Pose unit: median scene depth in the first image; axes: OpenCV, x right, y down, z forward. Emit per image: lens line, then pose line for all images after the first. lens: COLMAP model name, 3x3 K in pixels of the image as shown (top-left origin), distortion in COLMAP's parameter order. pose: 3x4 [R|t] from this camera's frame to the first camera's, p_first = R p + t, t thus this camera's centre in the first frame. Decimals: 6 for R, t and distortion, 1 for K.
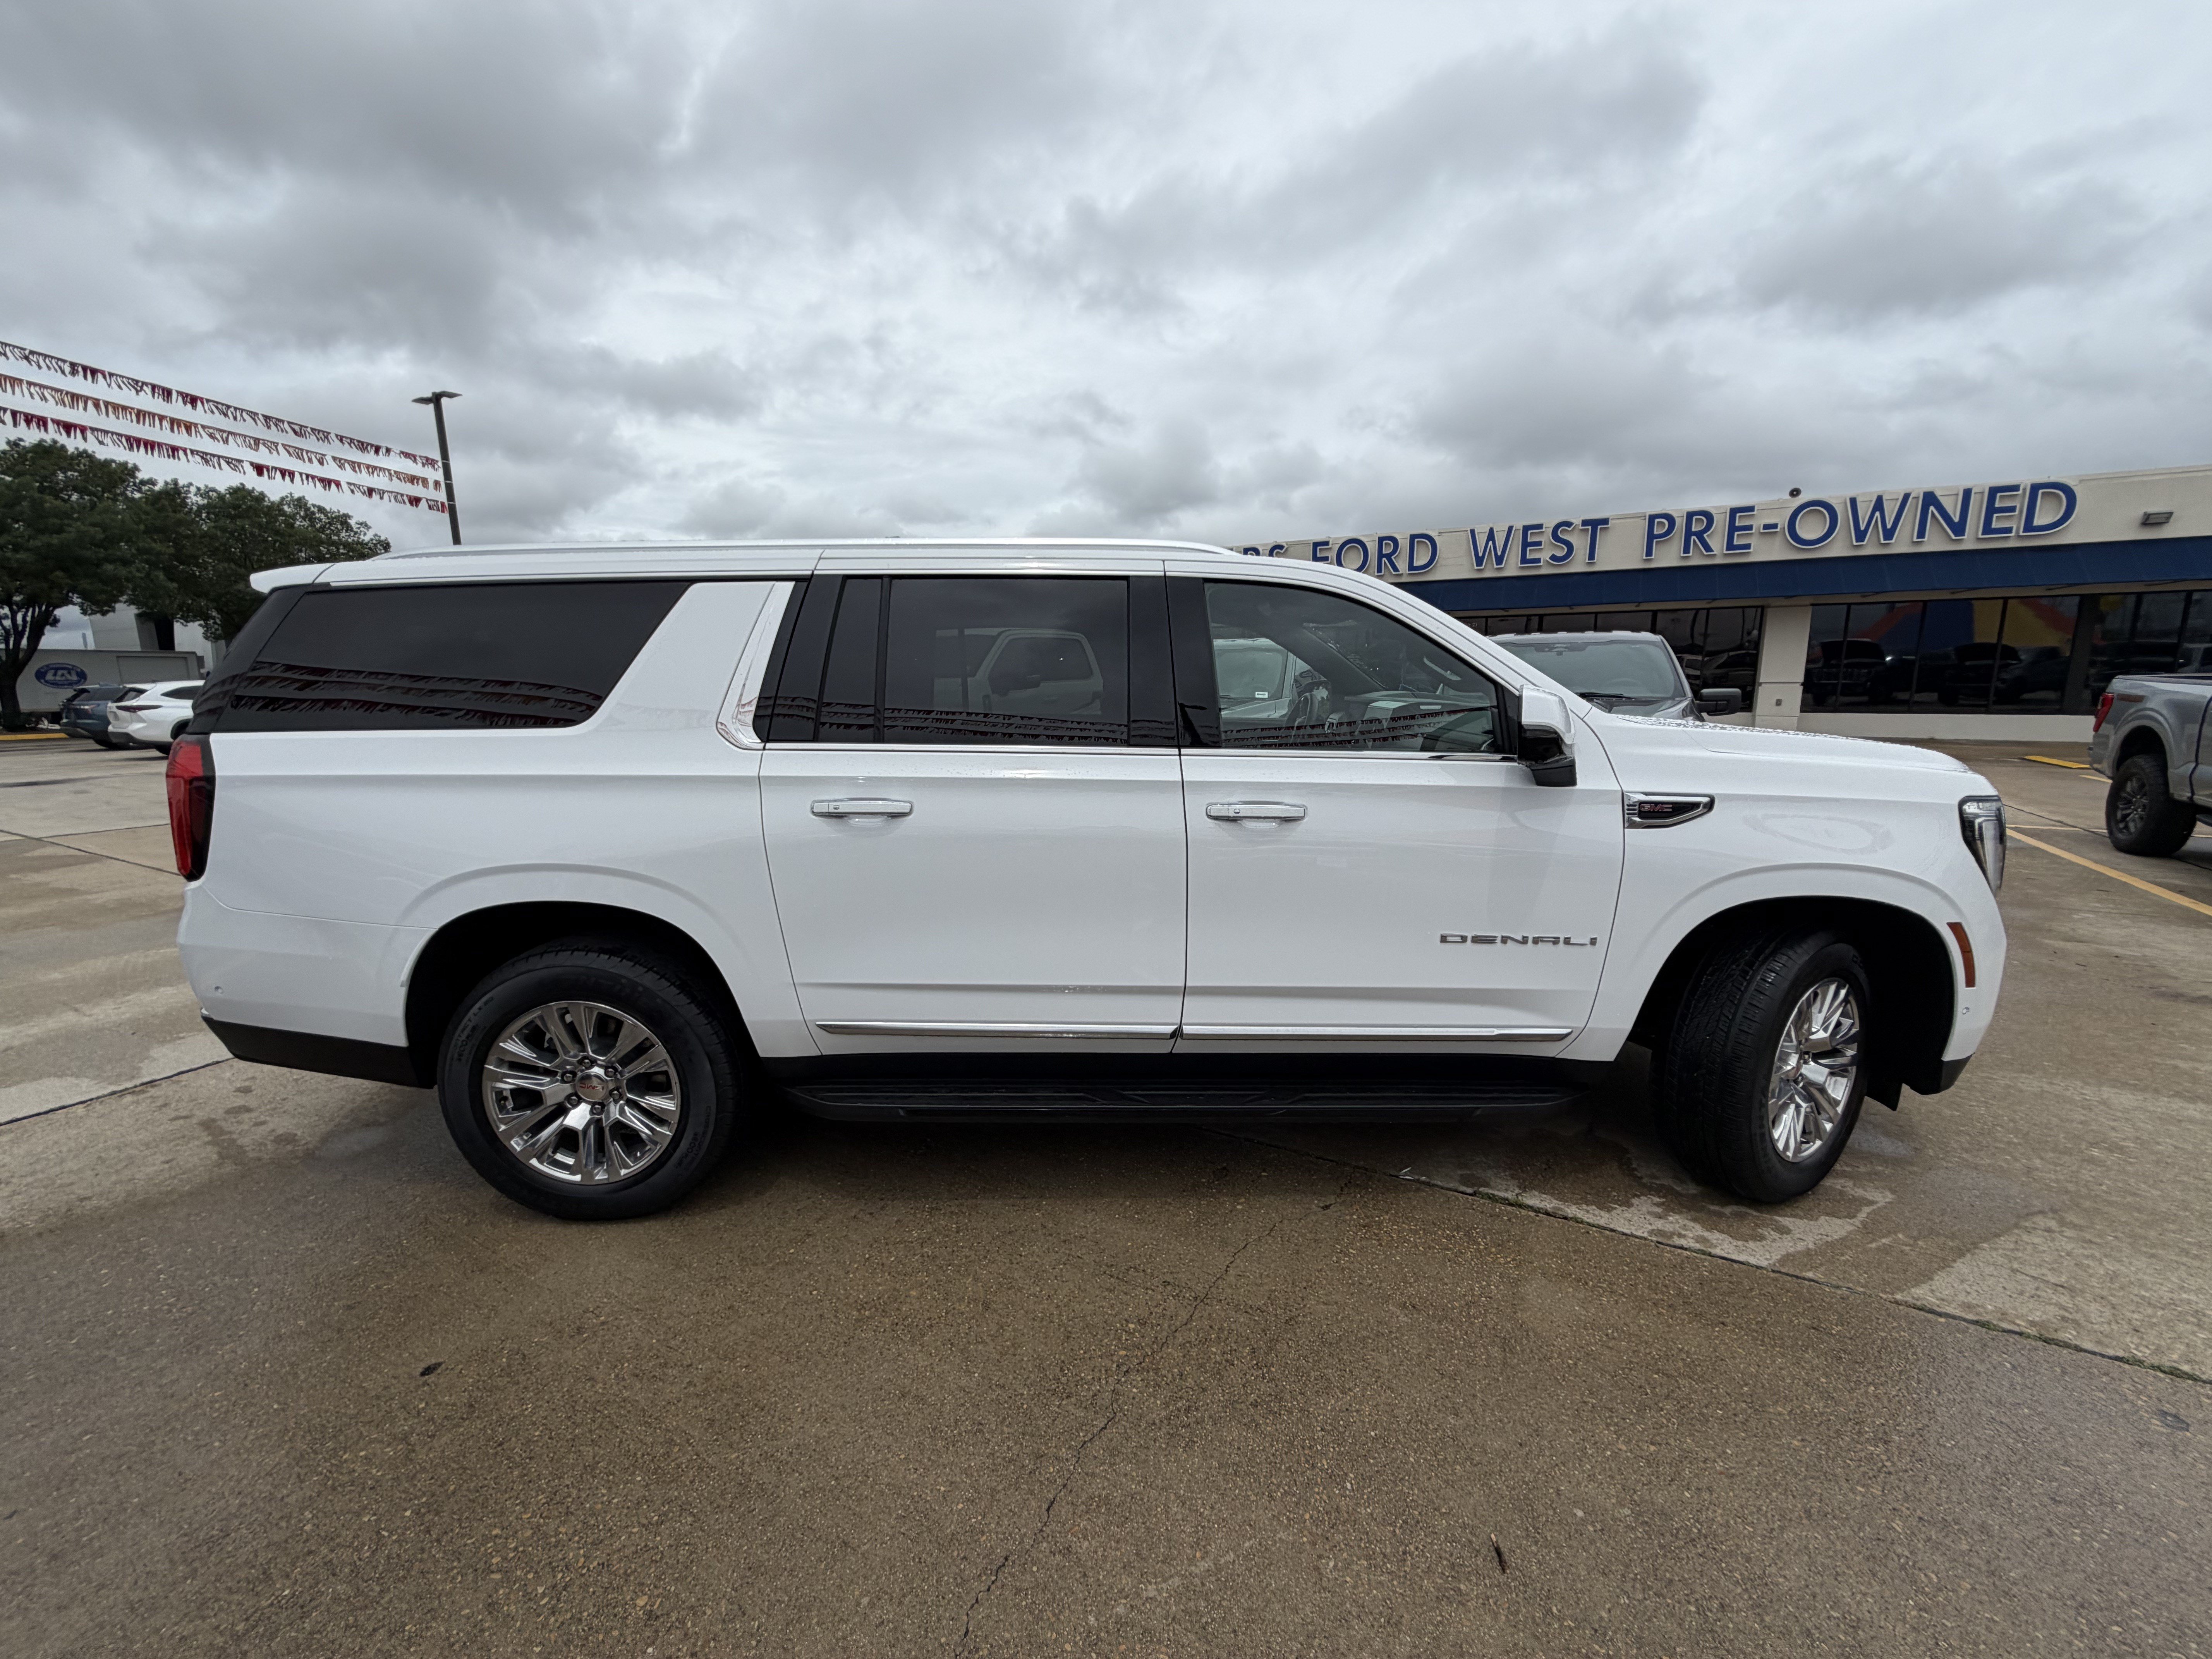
lens RADIAL K [[893.3, 0, 1111.9], [0, 893.3, 833.4], [0, 0, 1]] dist [0.000416, 0.000476]
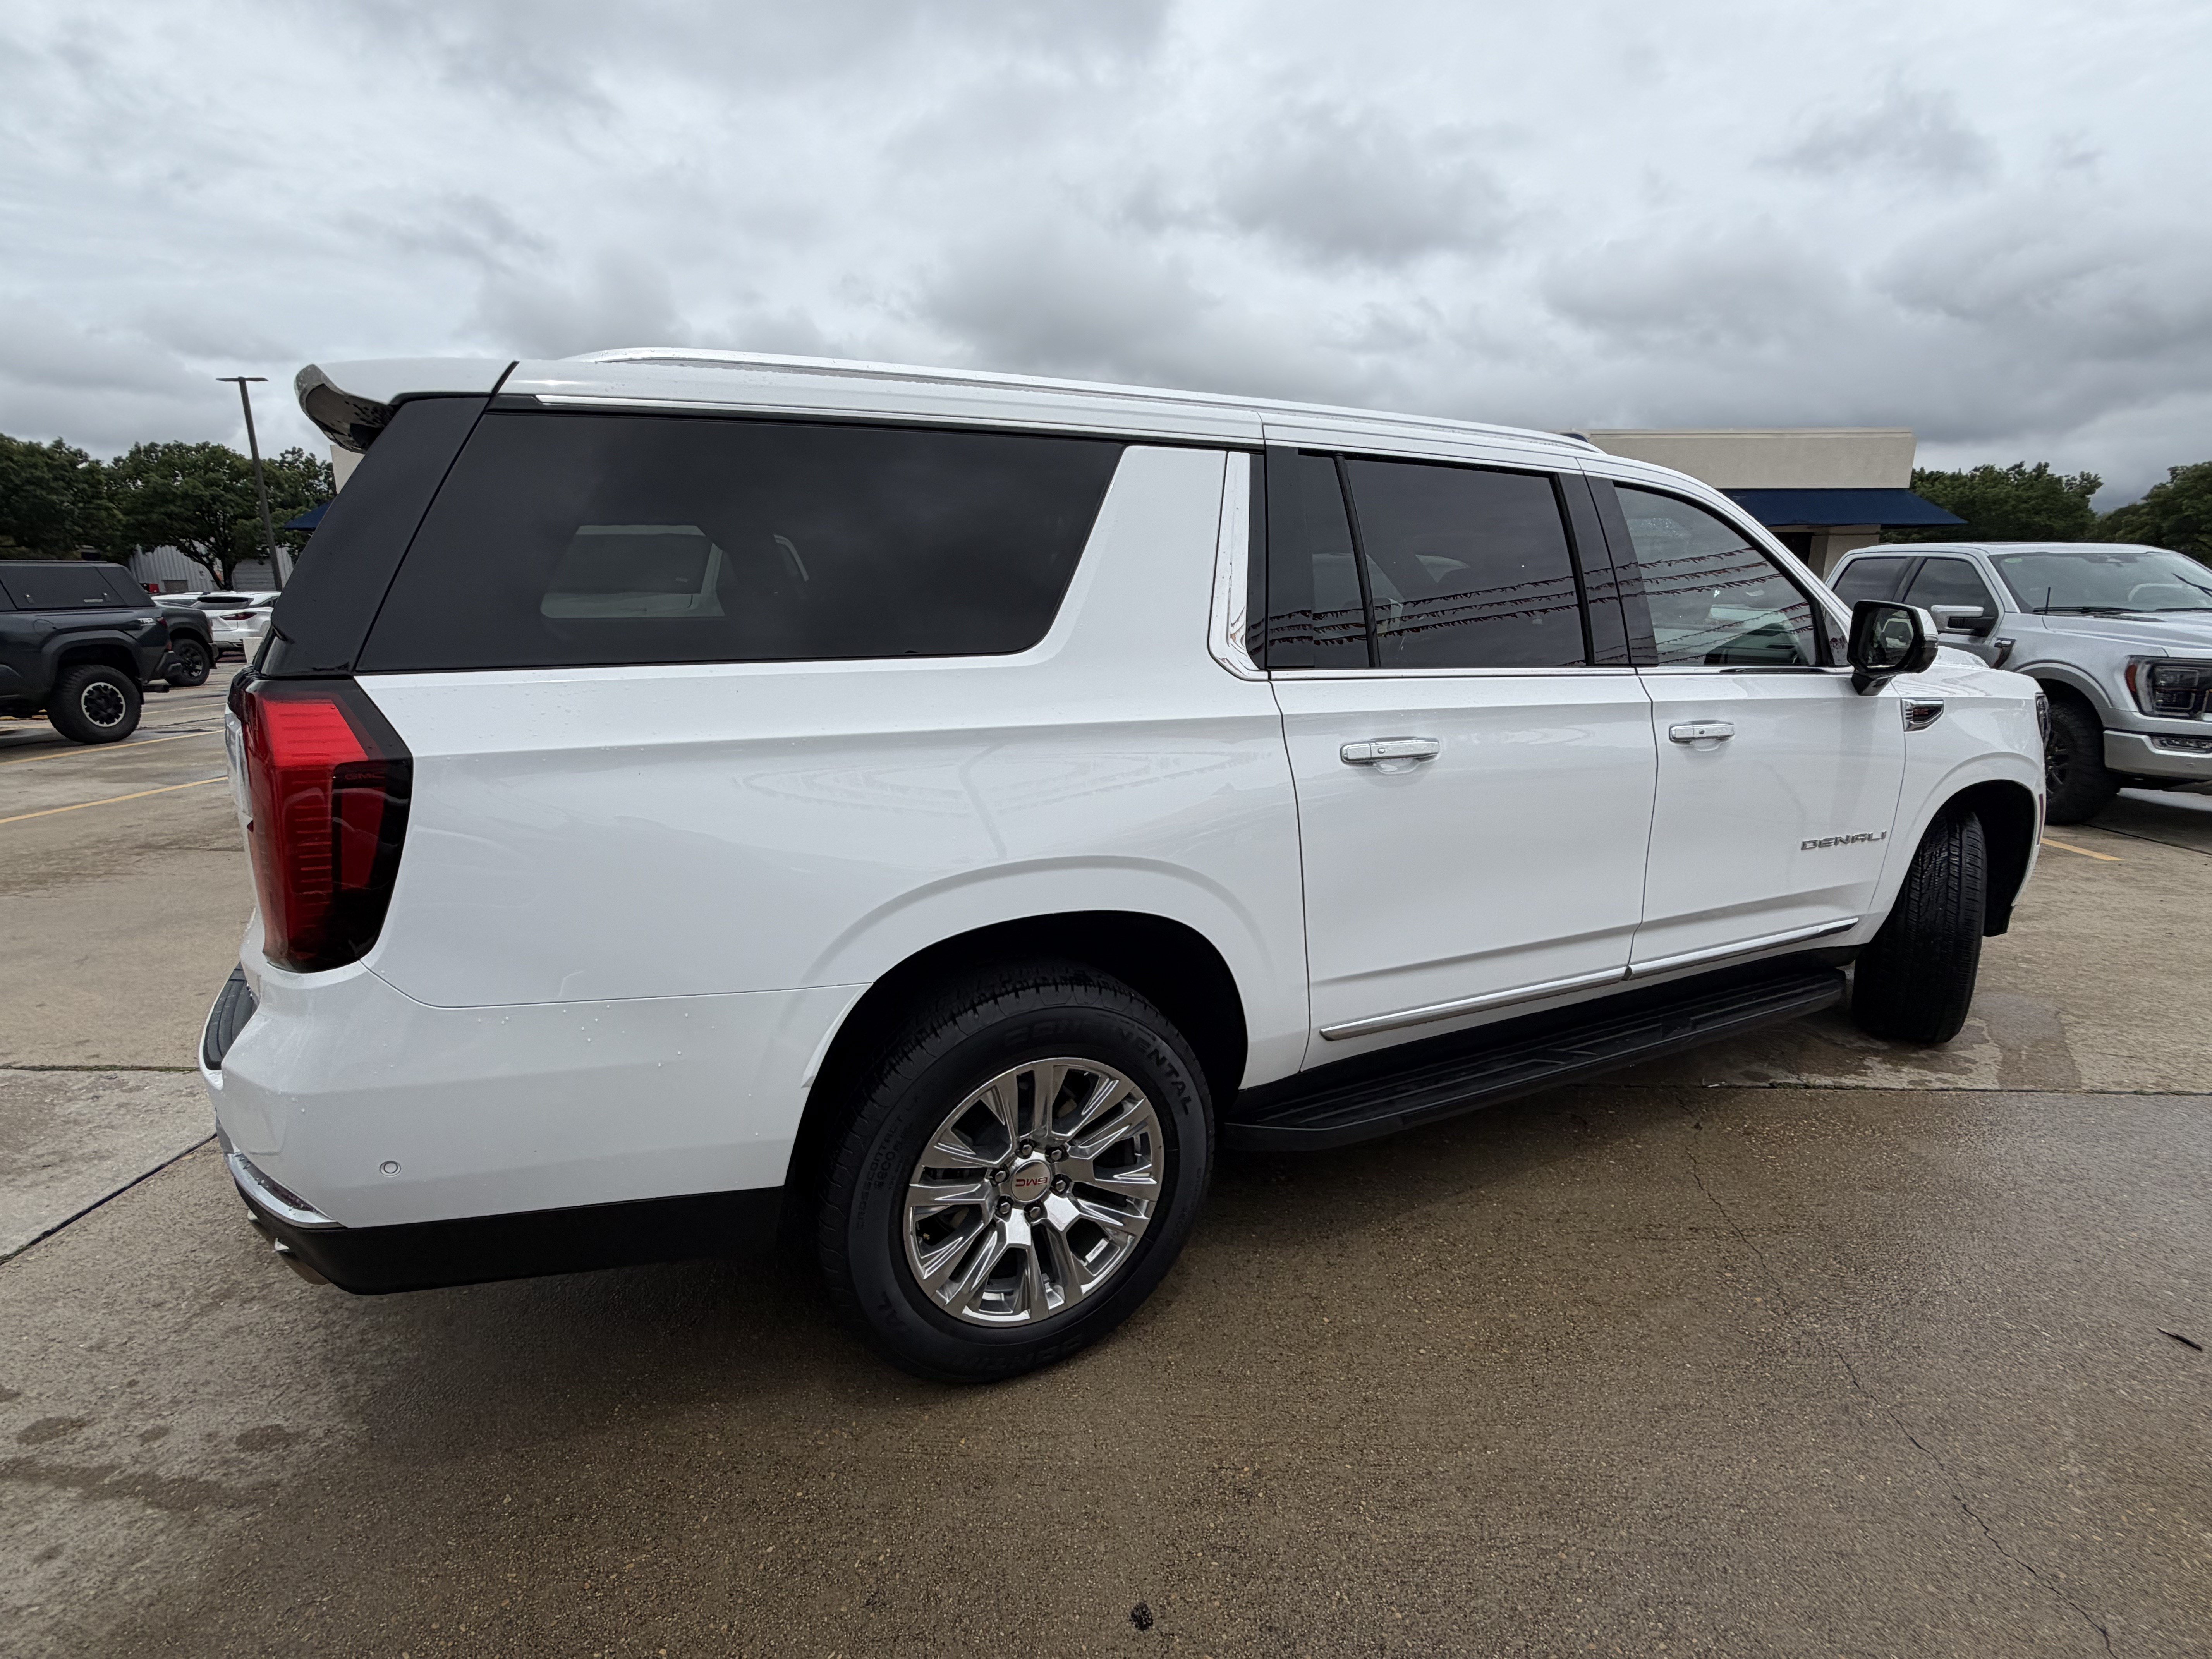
lens RADIAL K [[1053.8, 0, 1103.4], [0, 1053.8, 829.6], [0, 0, 1]] dist [-0.000234, 0.000561]
pose [[0.889966, -0.088650, 0.447328, -0.877232], [0.070060, 0.995857, 0.057971, -0.028362], [-0.450614, -0.020253, 0.892489, 0.261522]]
